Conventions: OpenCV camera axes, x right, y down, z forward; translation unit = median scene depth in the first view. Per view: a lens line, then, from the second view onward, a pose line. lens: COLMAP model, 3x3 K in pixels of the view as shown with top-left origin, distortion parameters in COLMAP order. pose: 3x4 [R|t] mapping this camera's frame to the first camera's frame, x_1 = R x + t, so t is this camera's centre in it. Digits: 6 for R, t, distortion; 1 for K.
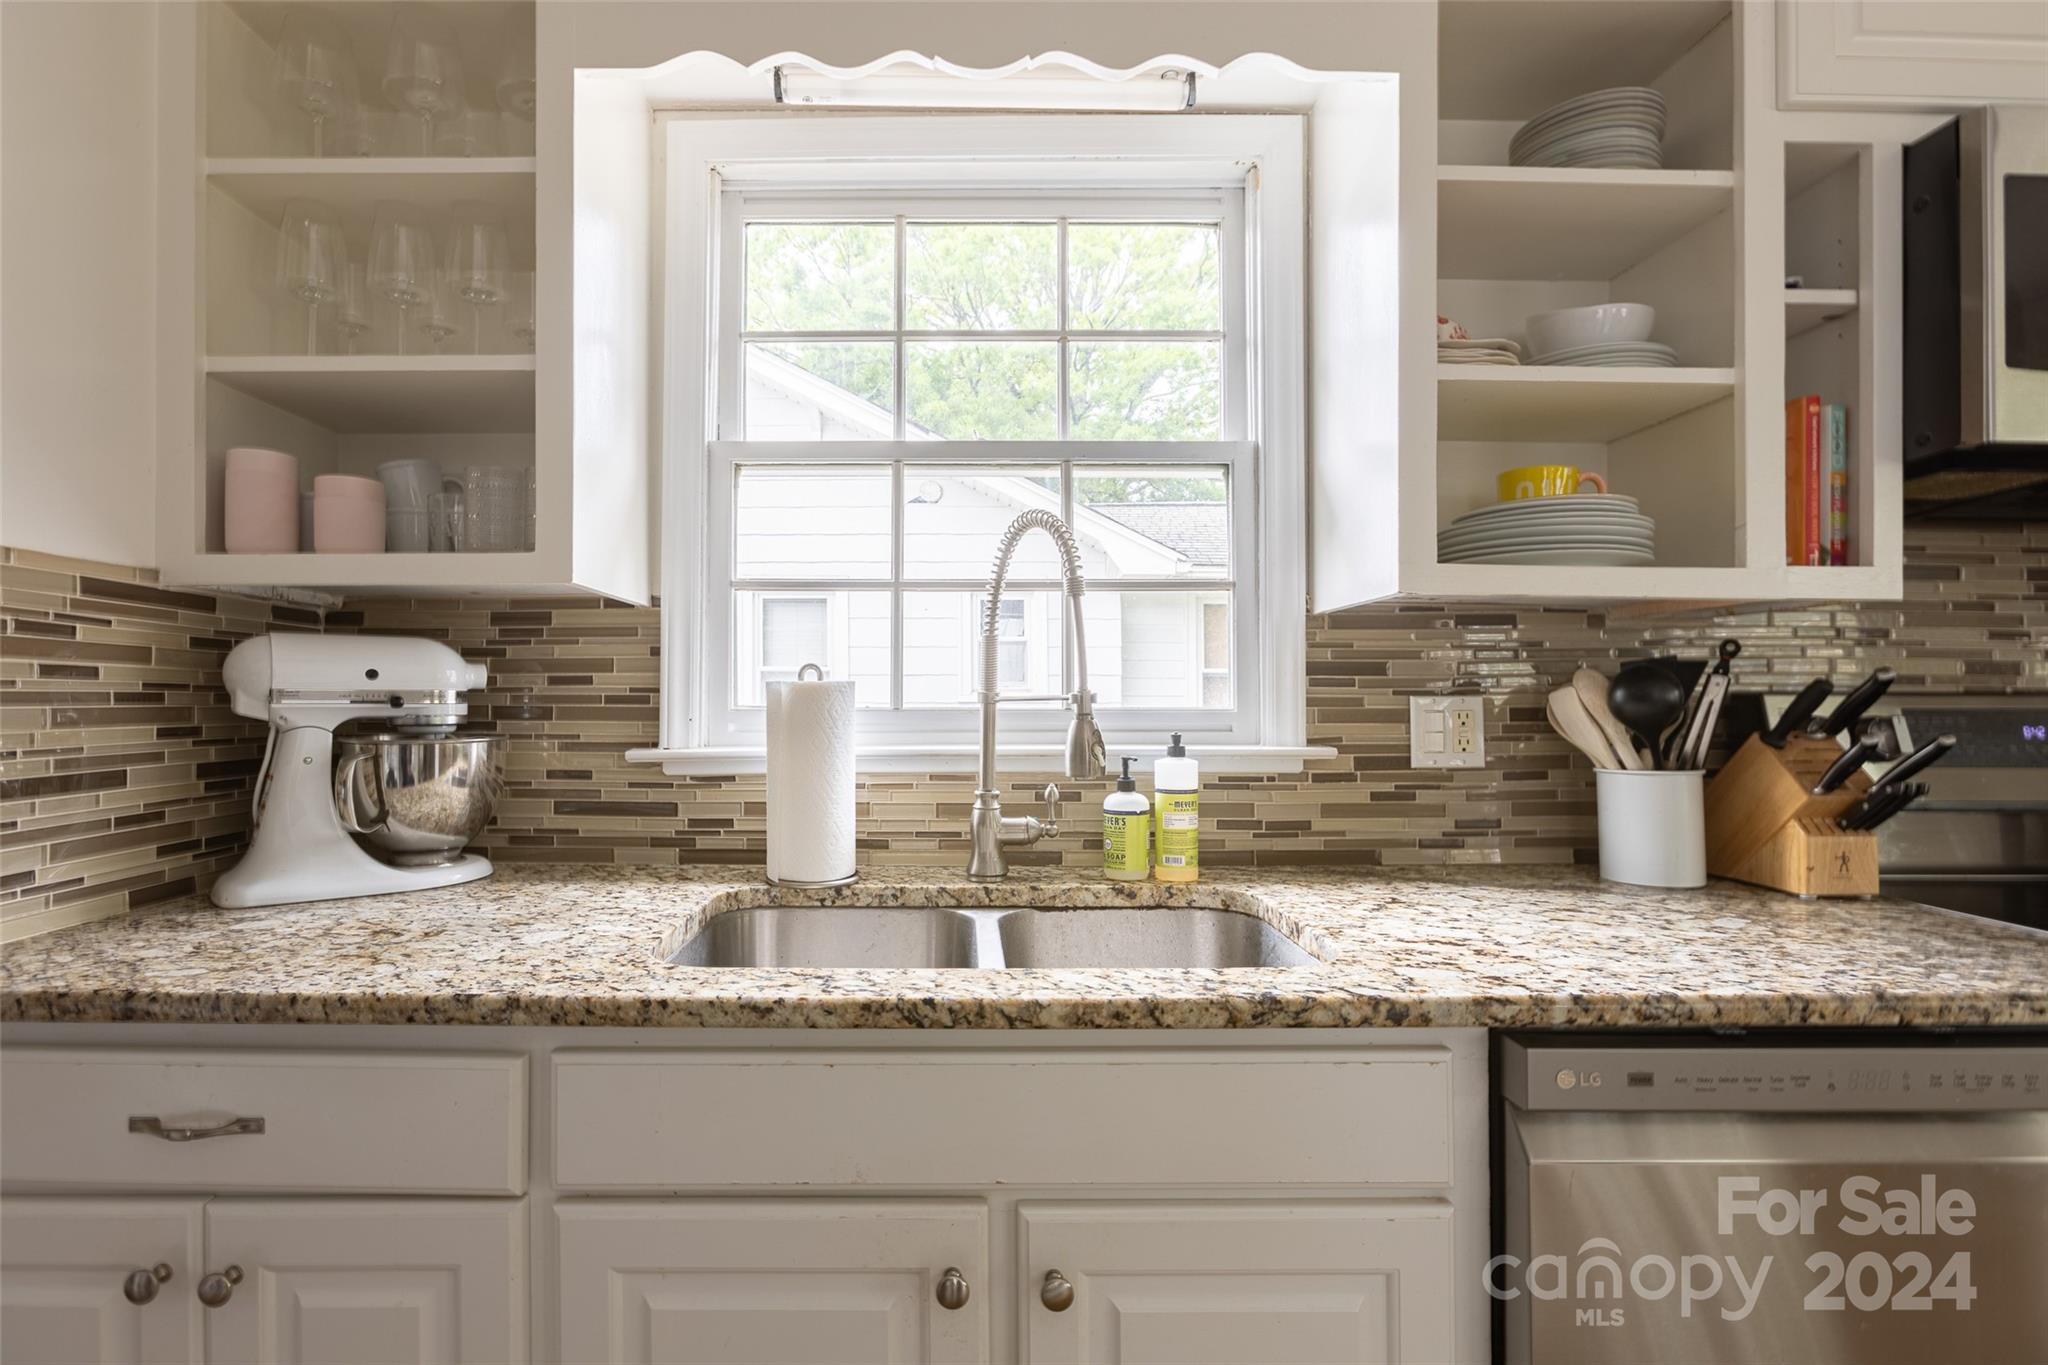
lens RADIAL K [[936.3, 0, 1017.5], [0, 936.3, 685.9], [0, 0, 1]] dist [-0.014999, 0.004360]
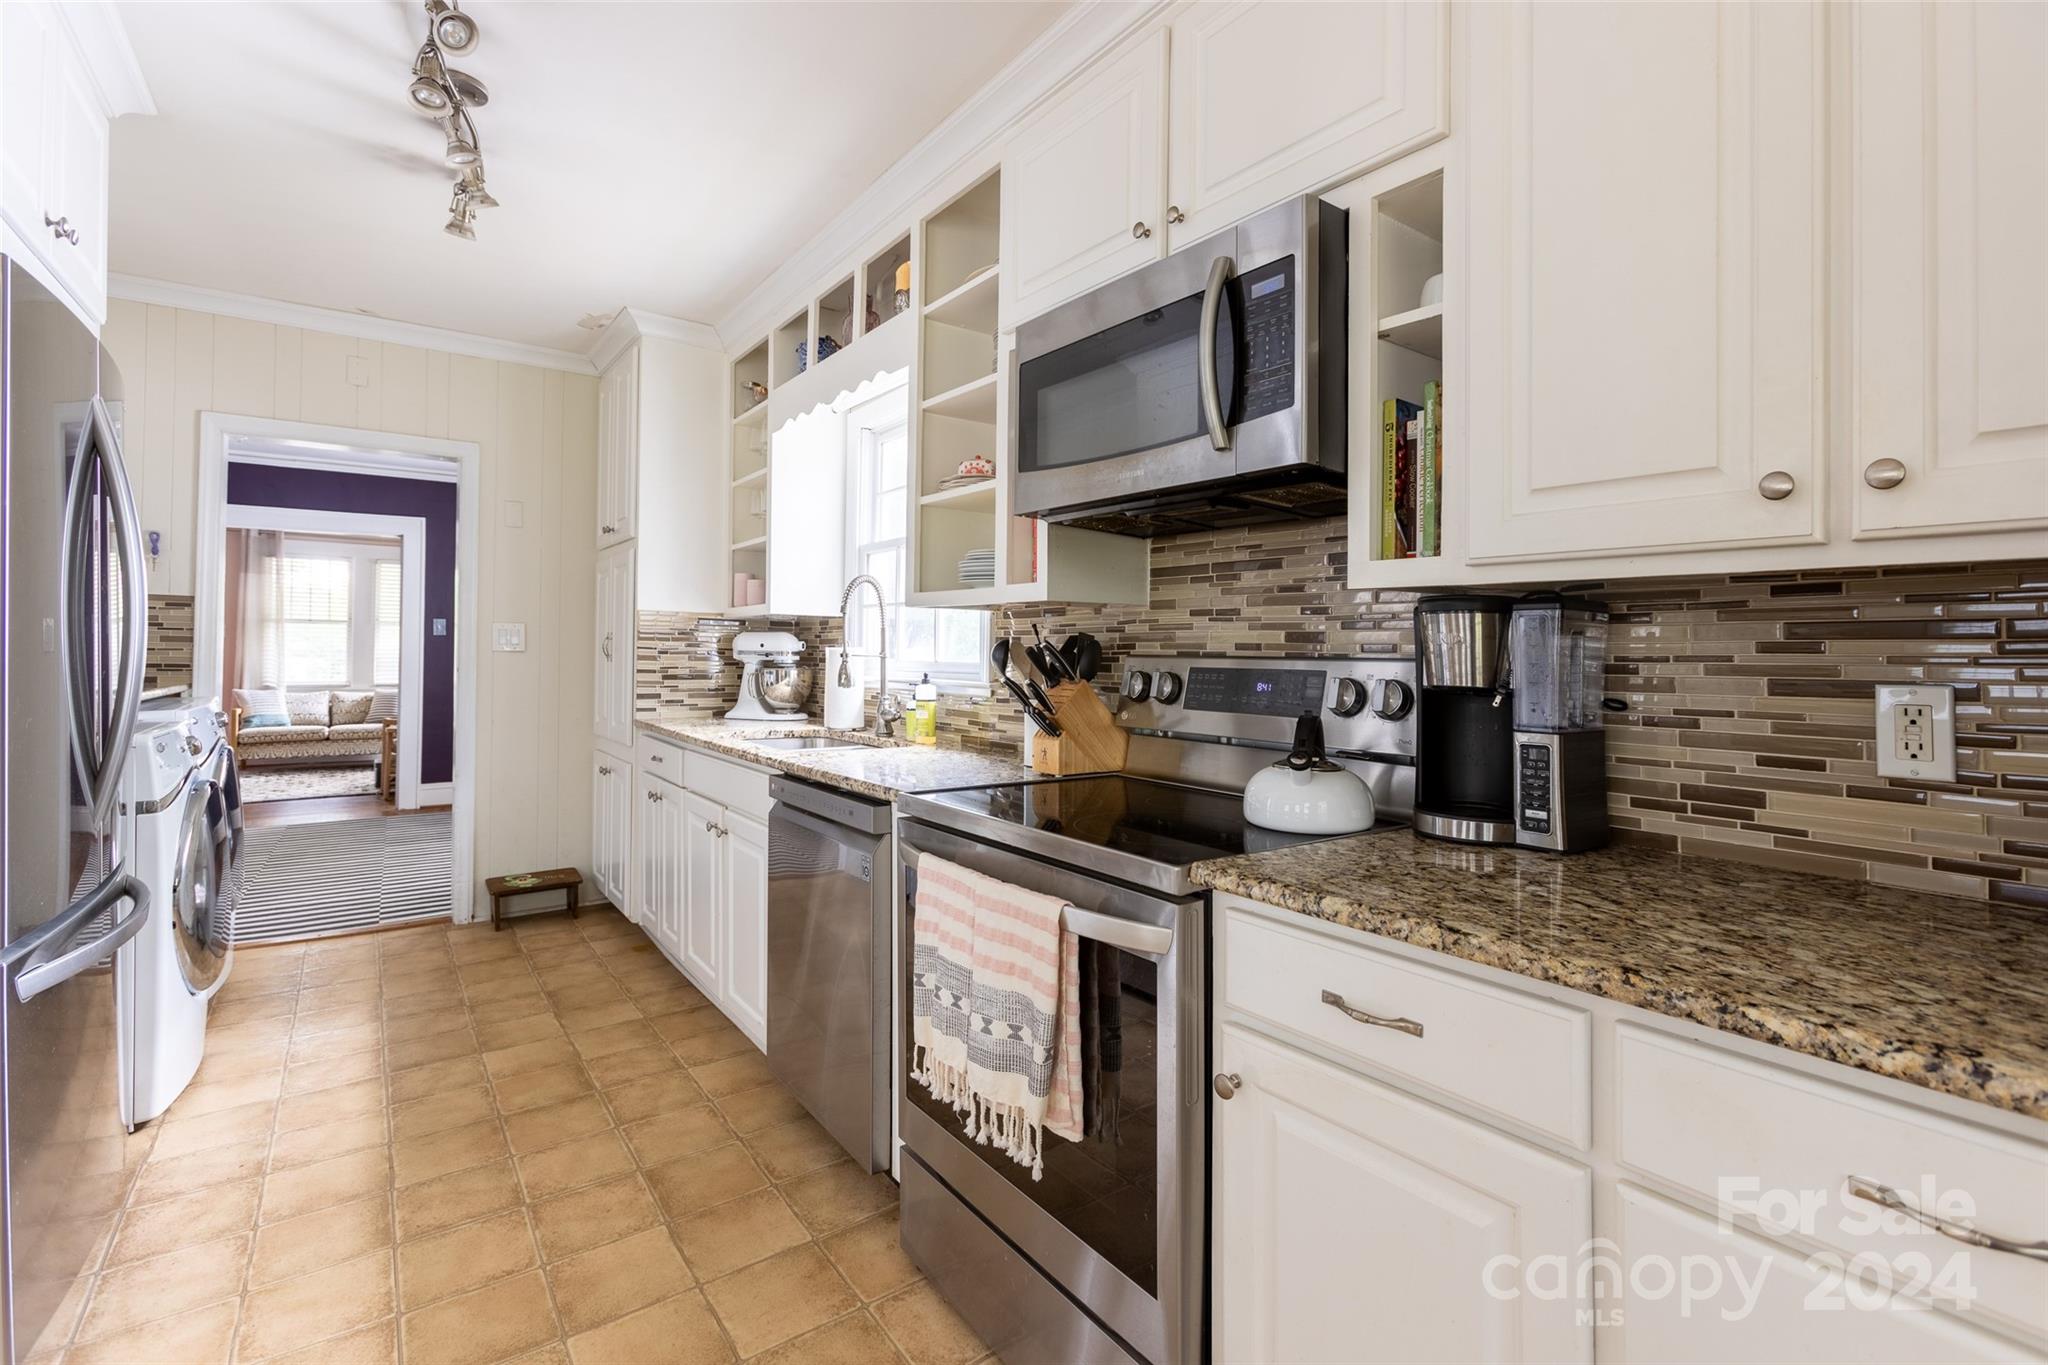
lens RADIAL K [[936.3, 0, 1045.9], [0, 936.3, 669.8], [0, 0, 1]] dist [-0.014999, 0.004360]
pose [[0.578594, 0.019076, -0.815392, 2.130602], [0.005146, 0.999621, 0.027038, -0.012749], [0.815599, -0.019840, 0.578277, 0.000268]]
